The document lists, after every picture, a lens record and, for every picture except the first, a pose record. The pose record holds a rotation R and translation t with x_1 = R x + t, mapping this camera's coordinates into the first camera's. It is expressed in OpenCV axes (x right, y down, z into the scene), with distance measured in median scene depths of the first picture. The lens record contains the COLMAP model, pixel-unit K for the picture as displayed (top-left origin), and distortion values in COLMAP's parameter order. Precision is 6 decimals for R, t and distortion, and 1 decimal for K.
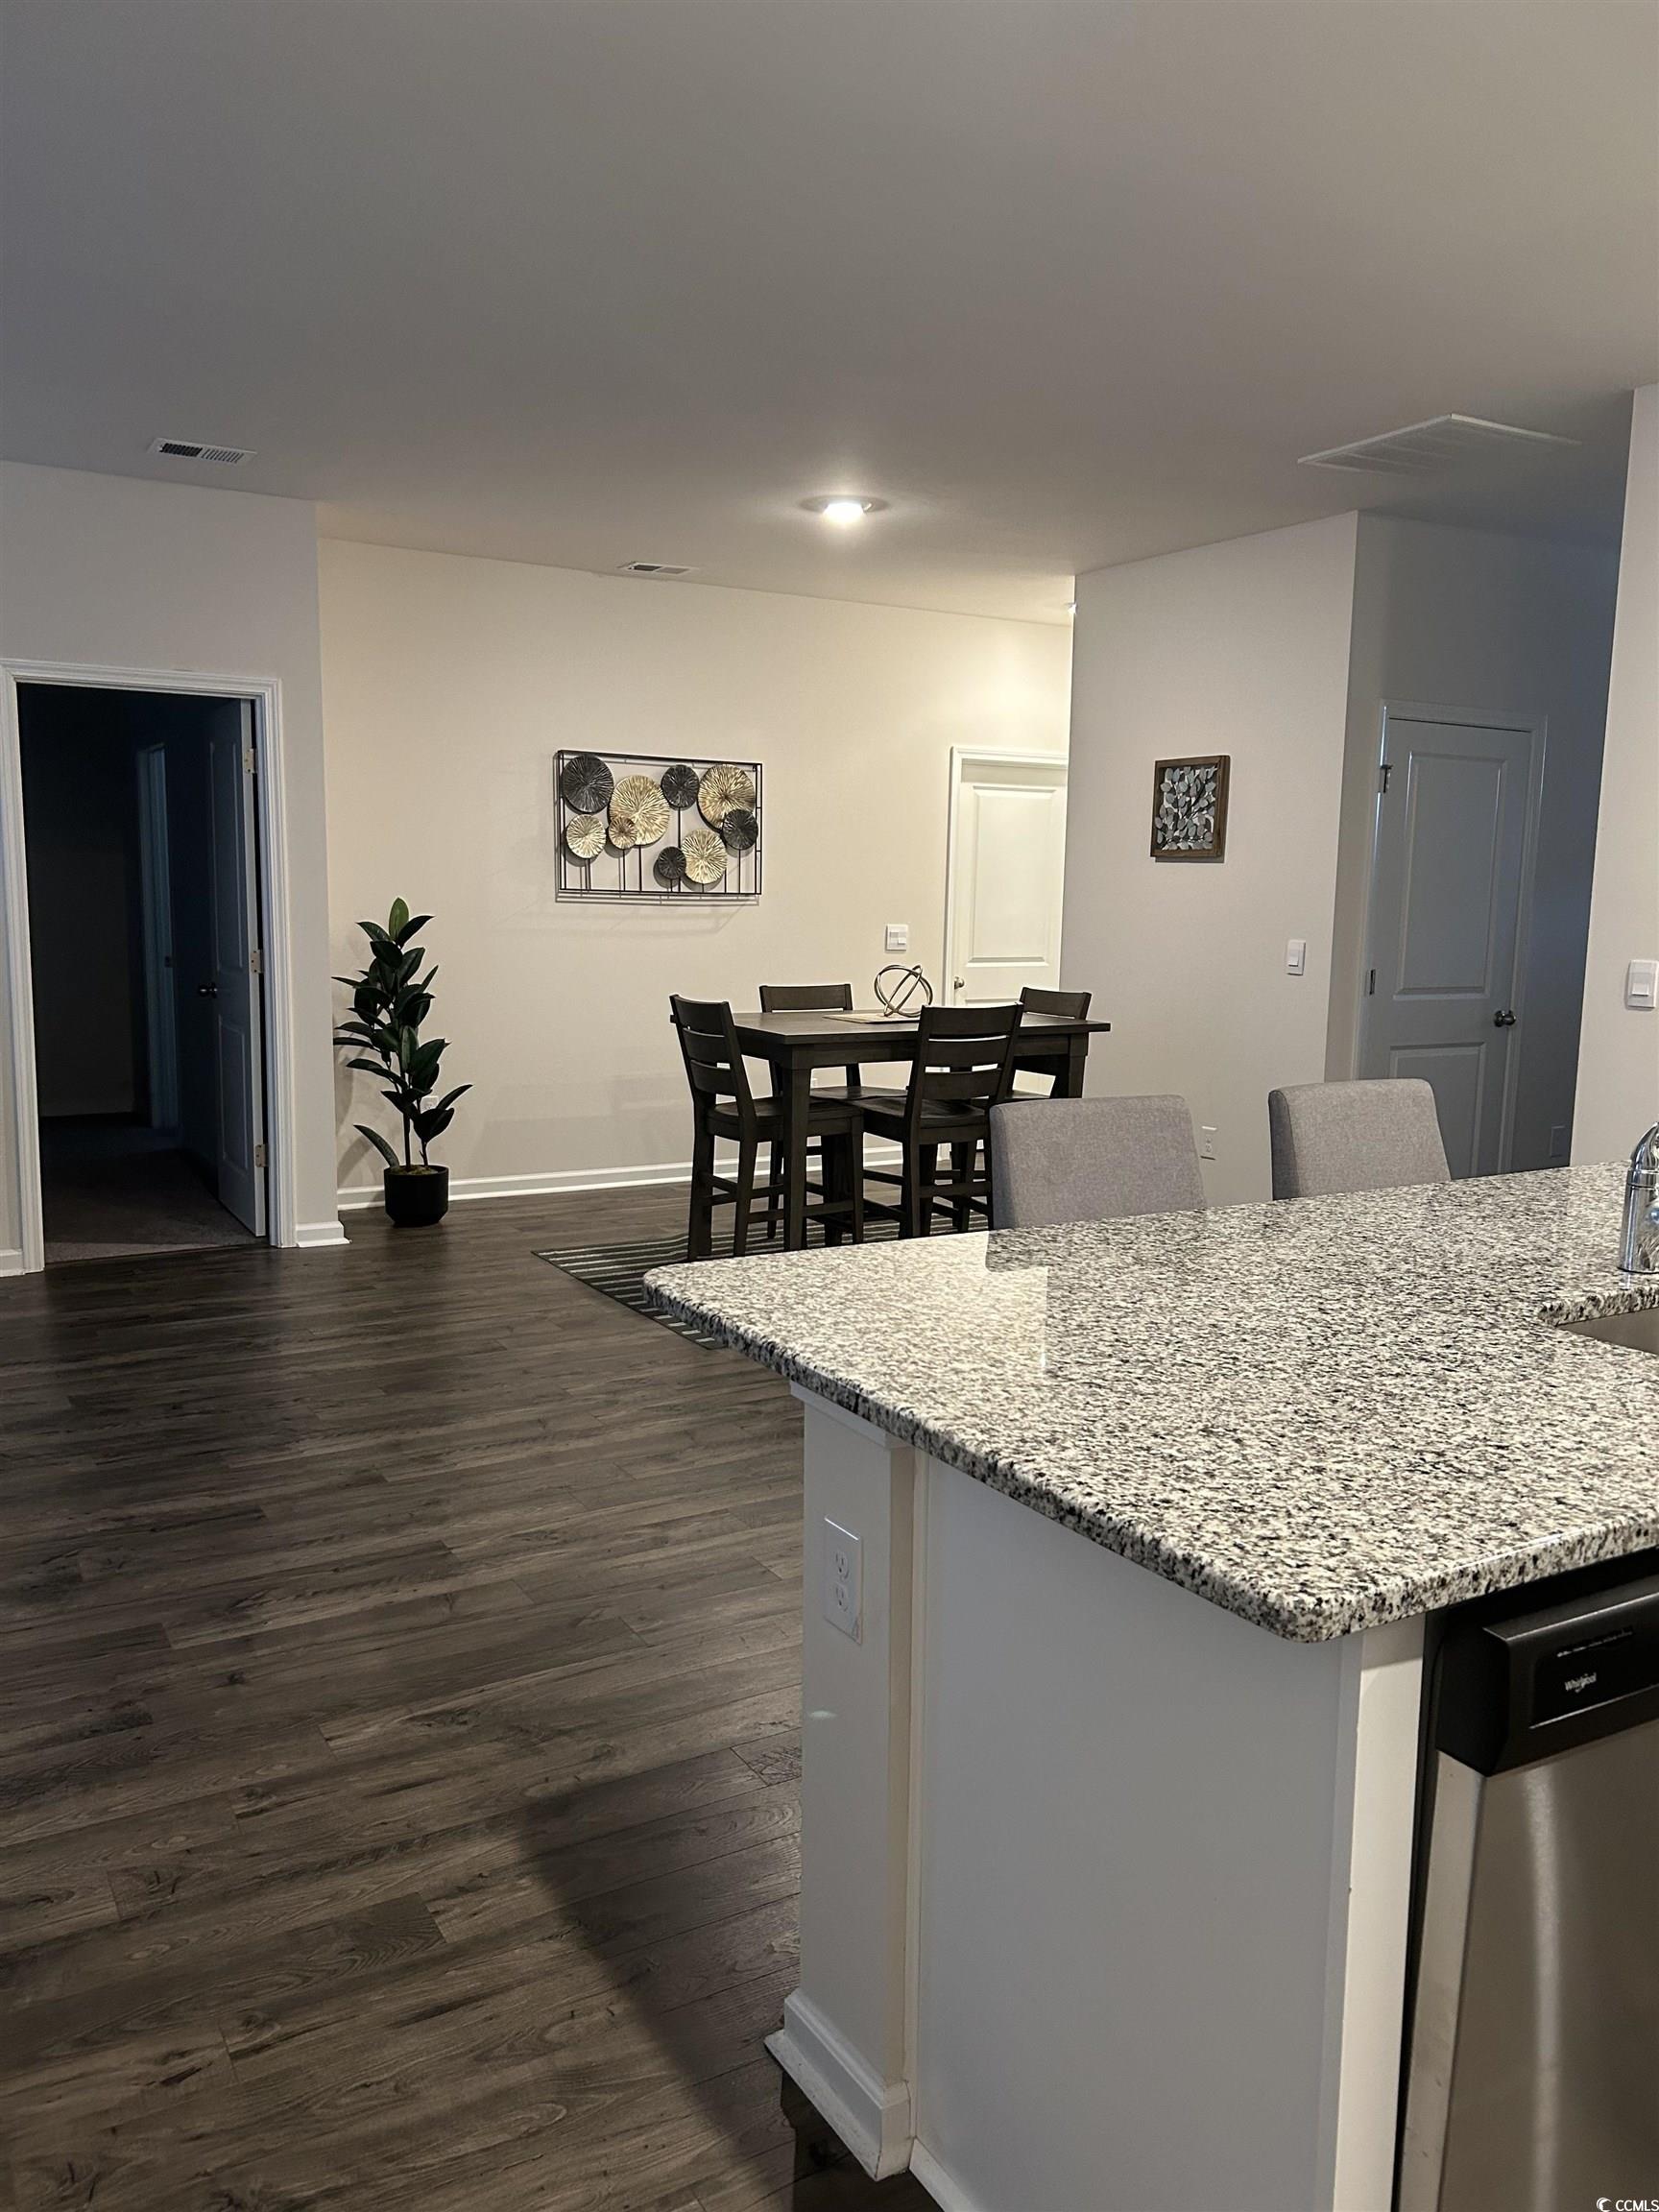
lens RADIAL K [[1669.9, 0, 822.2], [0, 1669.9, 1123.4], [0, 0, 1]] dist [0.004554, -0.006541]
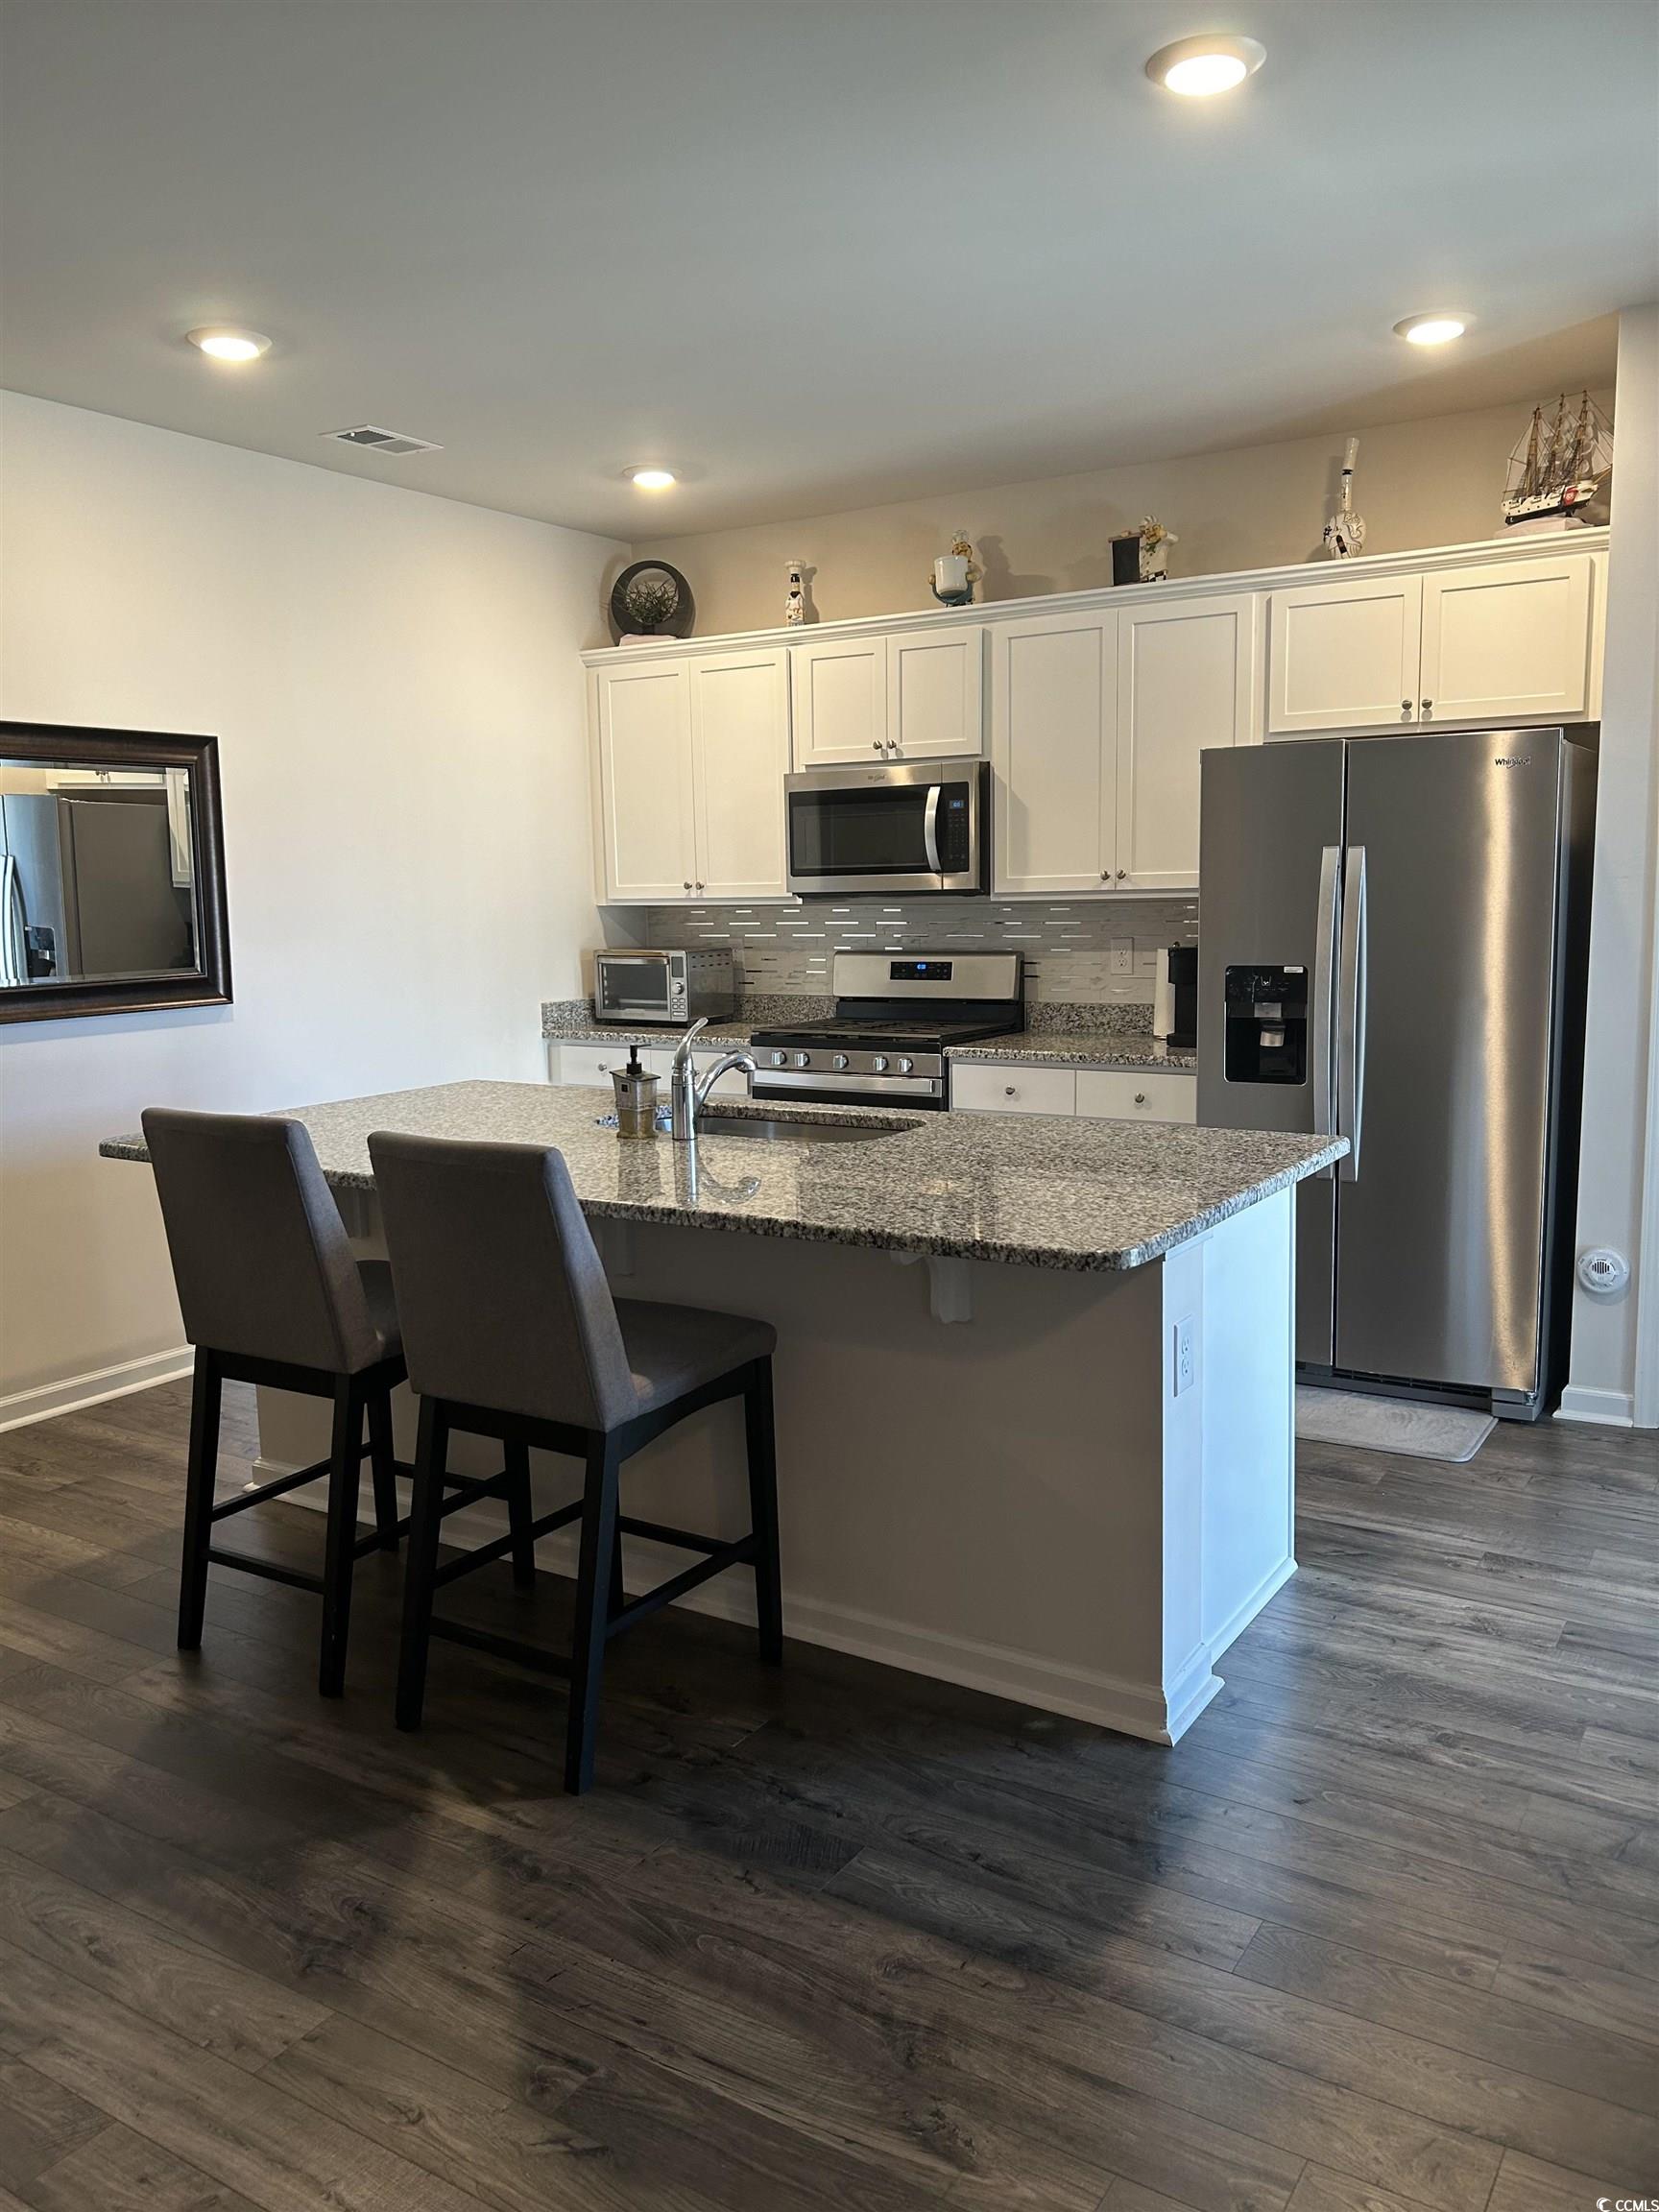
lens RADIAL K [[1669.9, 0, 822.4], [0, 1669.9, 1100.3], [0, 0, 1]] dist [0.004554, -0.006541]
pose [[-0.448689, -0.124158, 0.885021, -0.779421], [0.147883, 0.966335, 0.210539, -0.211559], [-0.881367, 0.225346, -0.415223, 1.268564]]
